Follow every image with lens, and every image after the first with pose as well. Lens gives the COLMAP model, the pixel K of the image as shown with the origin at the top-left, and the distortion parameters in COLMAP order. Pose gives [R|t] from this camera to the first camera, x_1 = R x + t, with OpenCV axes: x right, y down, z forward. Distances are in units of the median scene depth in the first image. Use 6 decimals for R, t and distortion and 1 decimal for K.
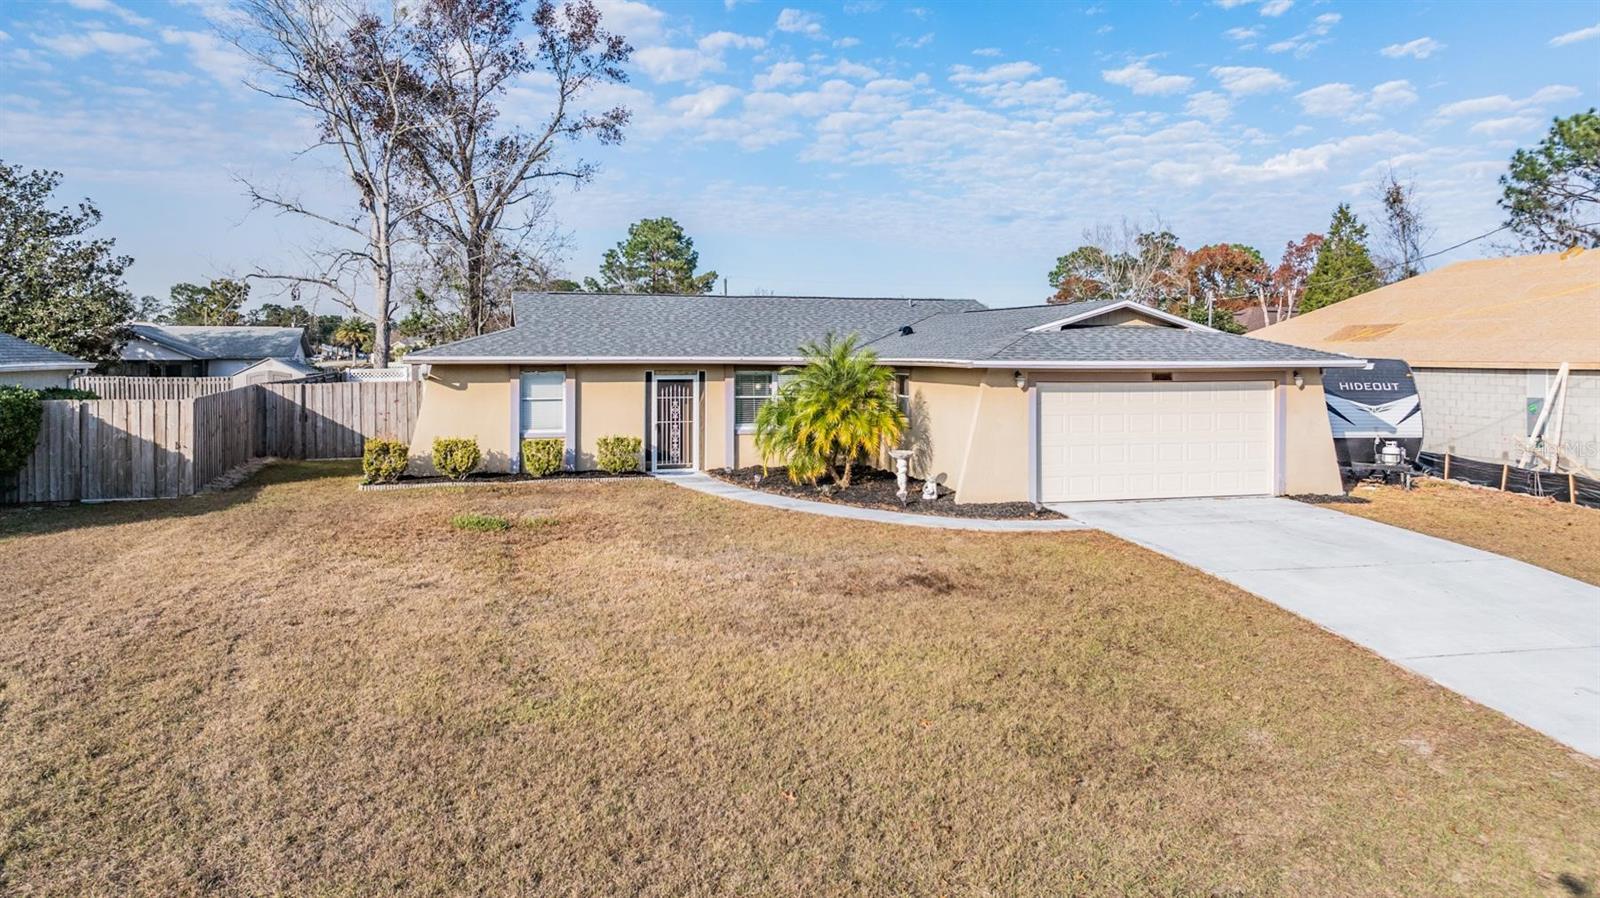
lens RADIAL K [[1167.4, 0, 813.5], [0, 1167.4, 375.2], [0, 0, 1]] dist [-0.027041, 0.026784]
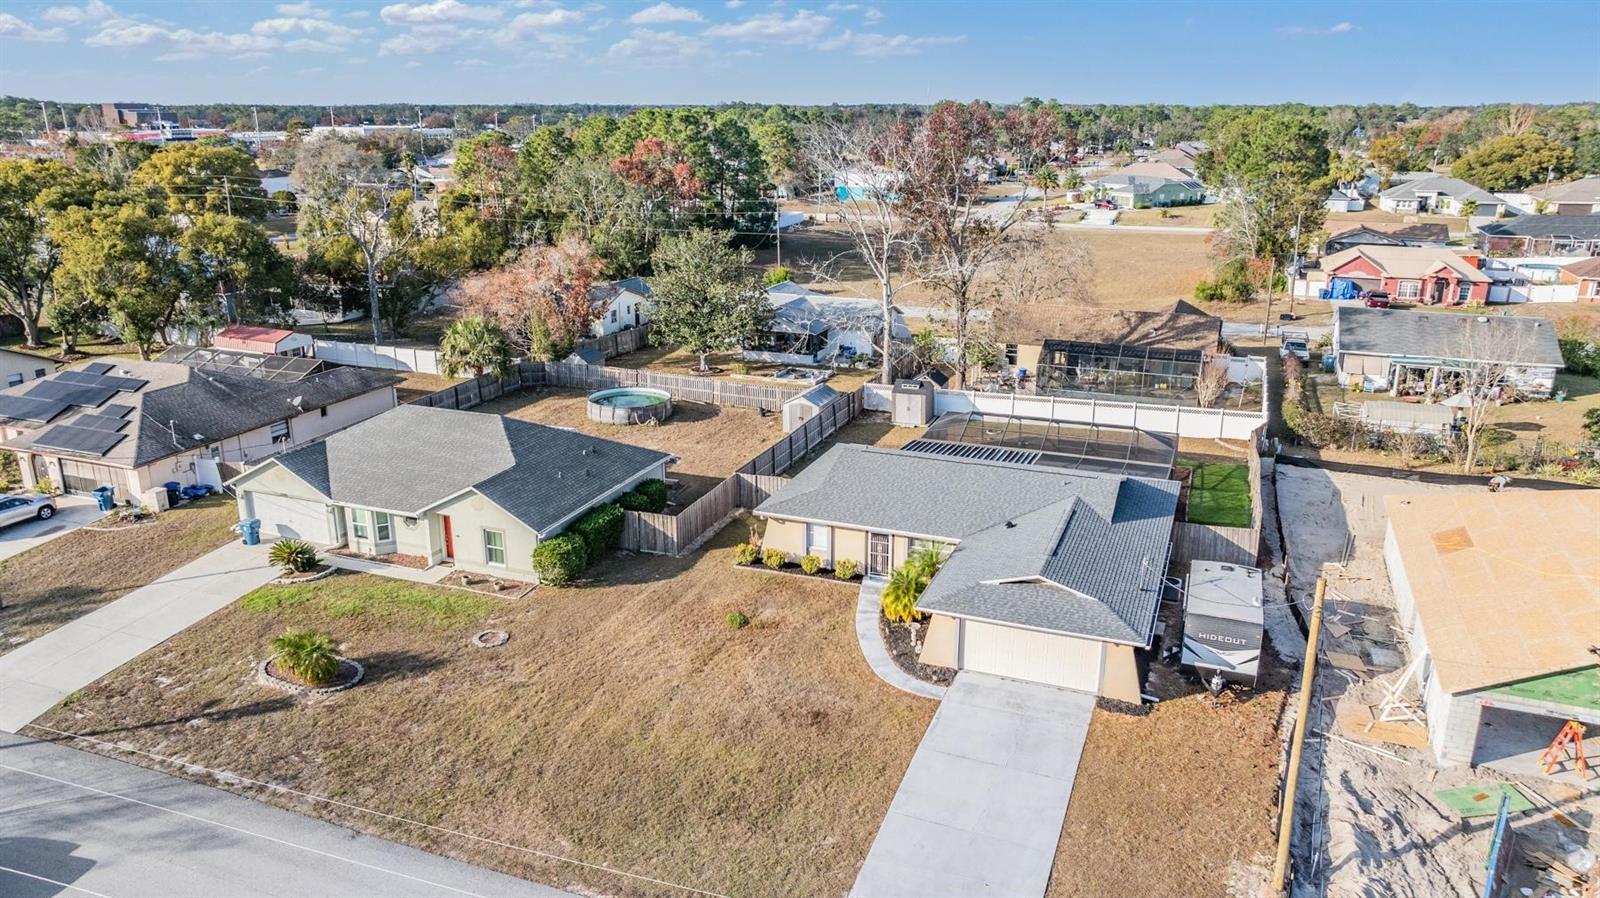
lens RADIAL K [[1167.4, 0, 800.3], [0, 1167.4, 437.6], [0, 0, 1]] dist [-0.027041, 0.026784]
pose [[0.789360, 0.174943, -0.588477, 0.927880], [-0.009462, 0.961893, 0.273261, -0.706942], [0.613858, -0.210133, 0.760935, -0.551616]]
